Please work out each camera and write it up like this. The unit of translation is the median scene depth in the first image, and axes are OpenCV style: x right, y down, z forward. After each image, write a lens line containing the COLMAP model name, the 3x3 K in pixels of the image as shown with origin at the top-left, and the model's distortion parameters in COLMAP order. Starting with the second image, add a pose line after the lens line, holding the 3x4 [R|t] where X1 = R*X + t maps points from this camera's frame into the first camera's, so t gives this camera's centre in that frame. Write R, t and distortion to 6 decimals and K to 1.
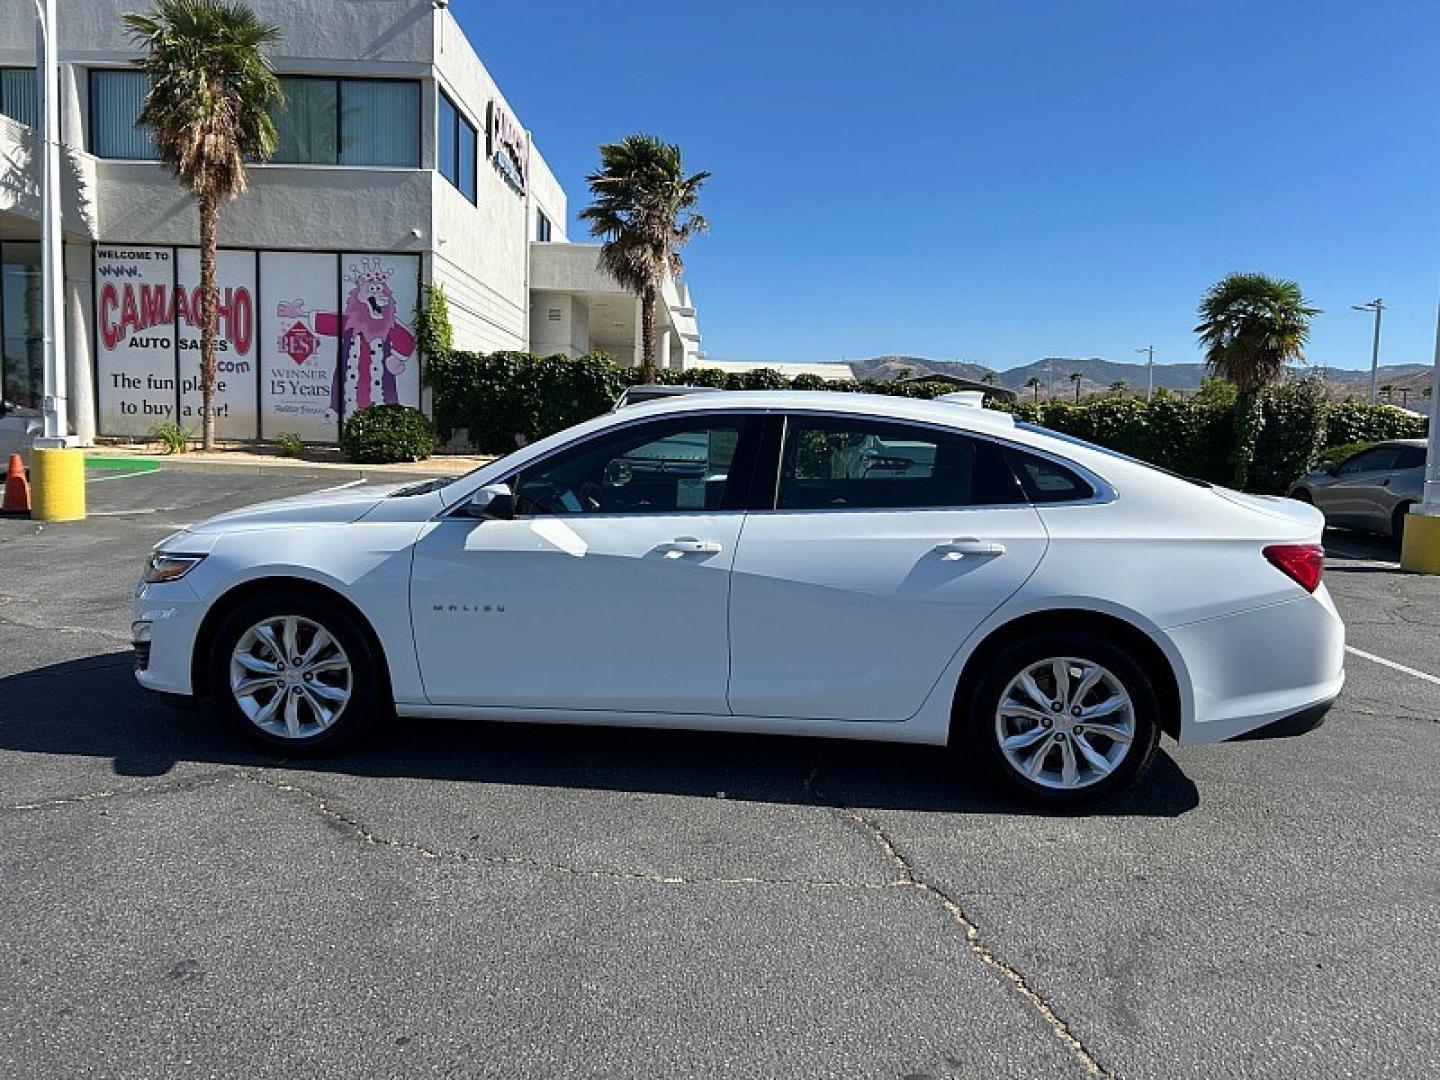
lens RADIAL K [[1078.1, 0, 718.6], [0, 1078.1, 530.0], [0, 0, 1]] dist [0.049827, -0.056222]
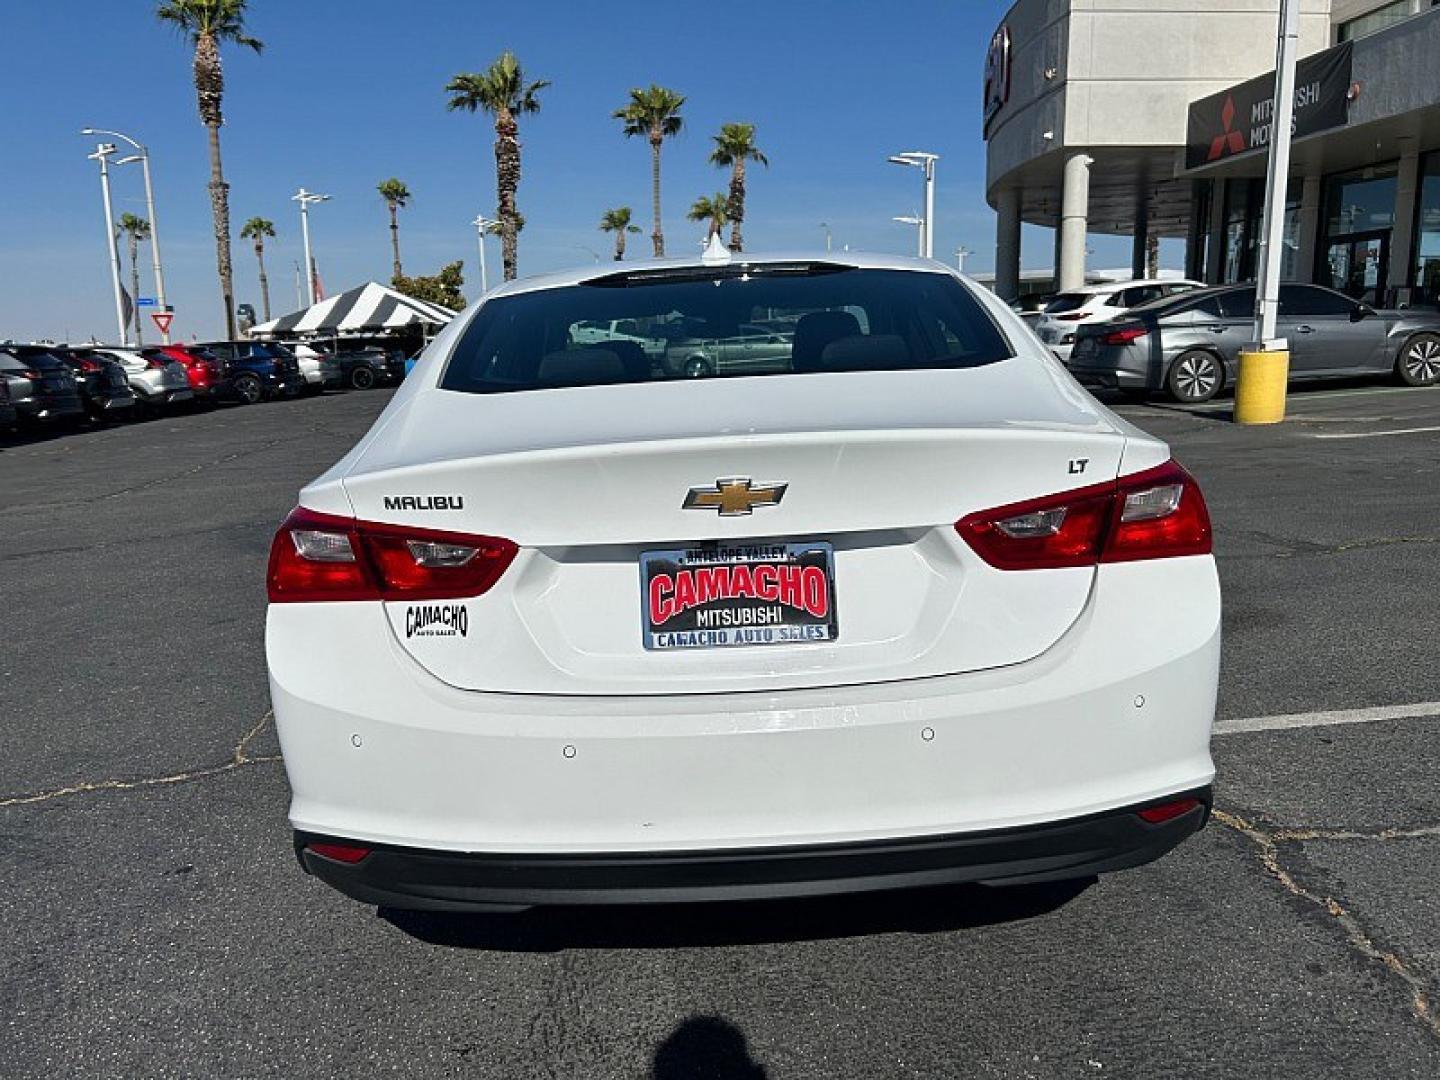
lens RADIAL K [[1078.1, 0, 713.1], [0, 1078.1, 538.3], [0, 0, 1]] dist [0.049827, -0.056222]
pose [[0.109454, 0.150353, -0.982555, 0.188837], [-0.060875, 0.987652, 0.144351, -0.009625], [0.992126, 0.044014, 0.117255, 0.205160]]
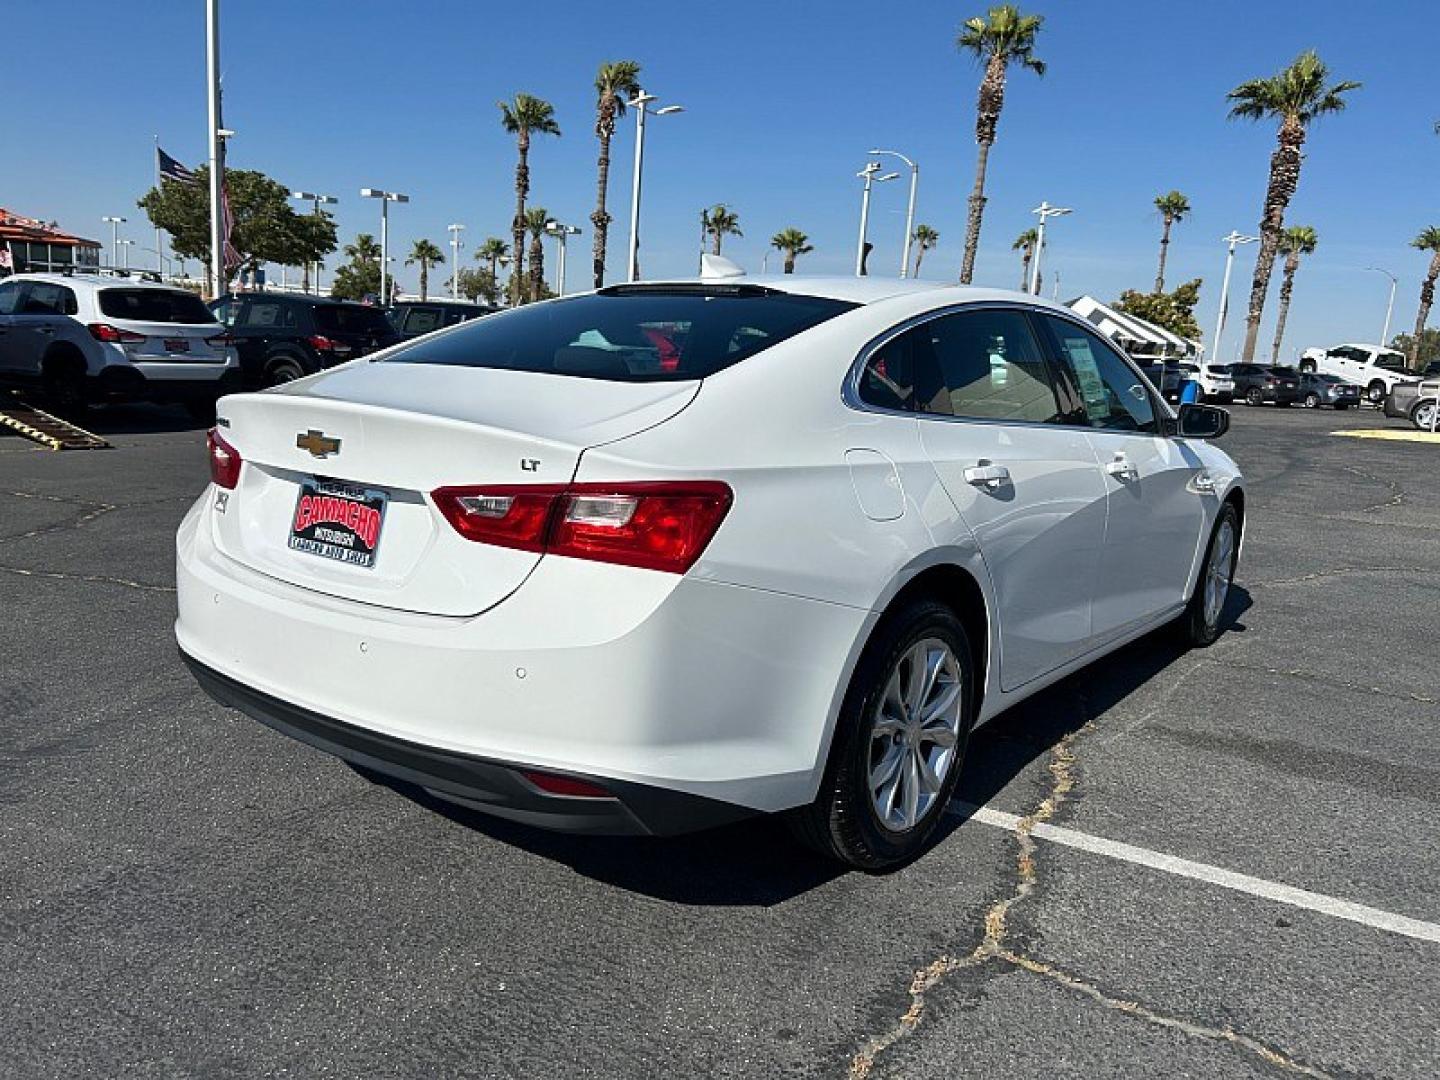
lens RADIAL K [[1078.1, 0, 720.2], [0, 1078.1, 546.5], [0, 0, 1]] dist [0.049827, -0.056222]
pose [[-0.515637, 0.102312, -0.850677, 0.183253], [-0.158003, 0.964463, 0.211770, -0.020583], [0.842113, 0.243606, -0.481147, 0.302890]]
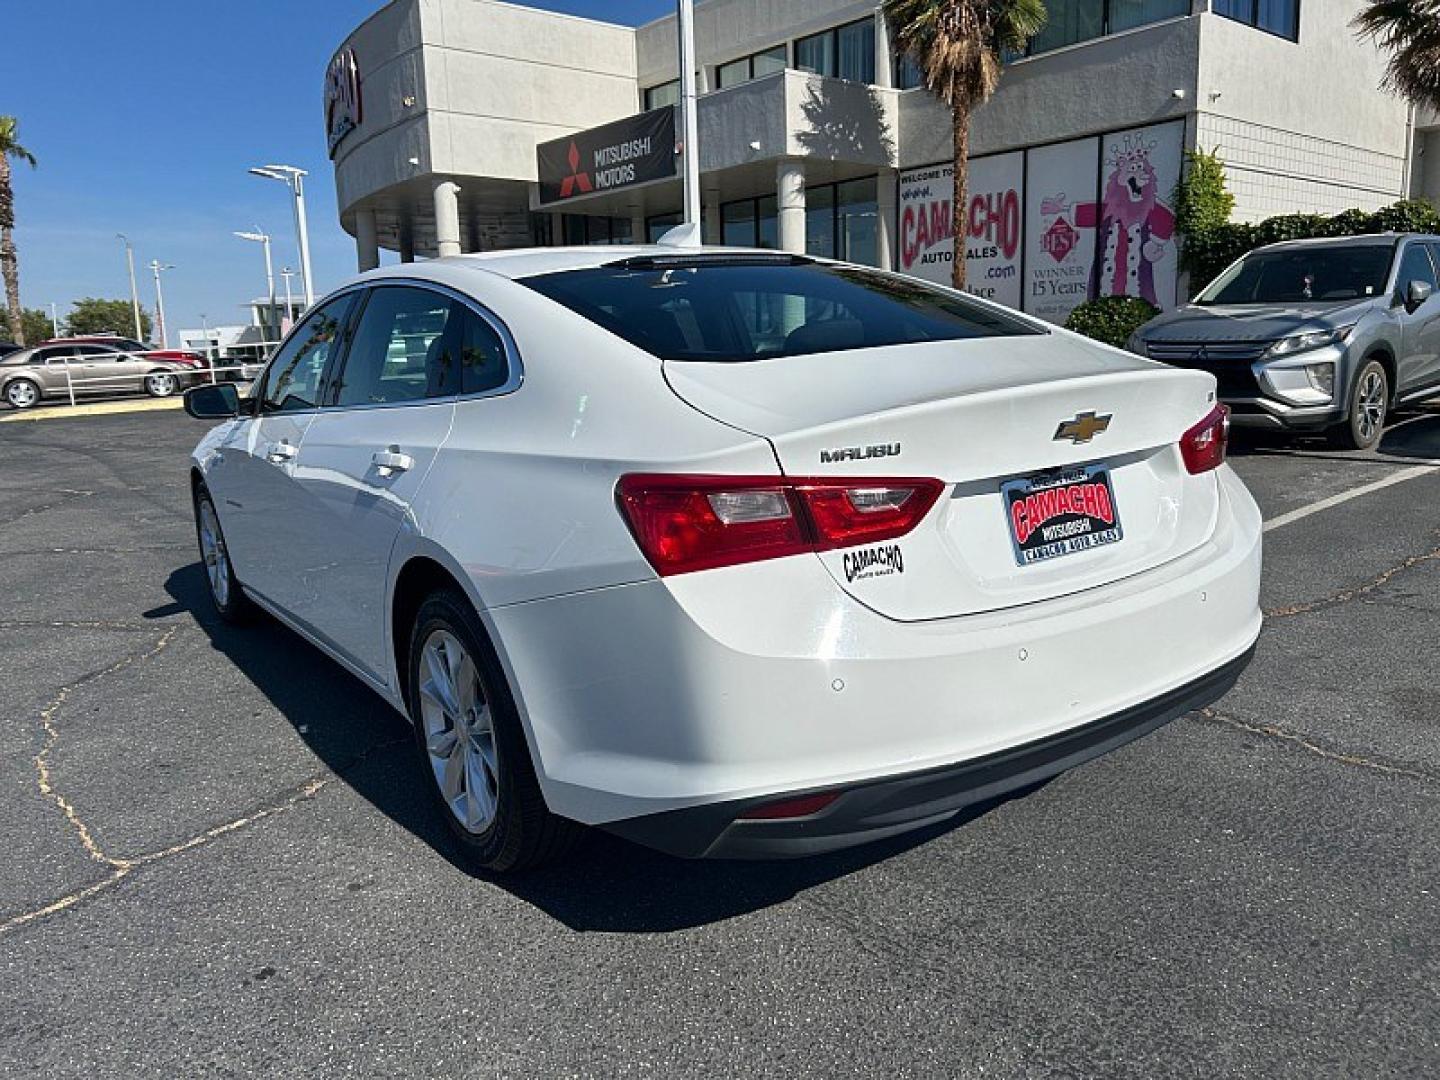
lens RADIAL K [[1078.1, 0, 708.9], [0, 1078.1, 528.2], [0, 0, 1]] dist [0.049827, -0.056222]
pose [[0.647274, 0.079305, -0.758121, 0.164125], [-0.014587, 0.995680, 0.091701, -0.000890], [0.762118, -0.048297, 0.645634, 0.127640]]
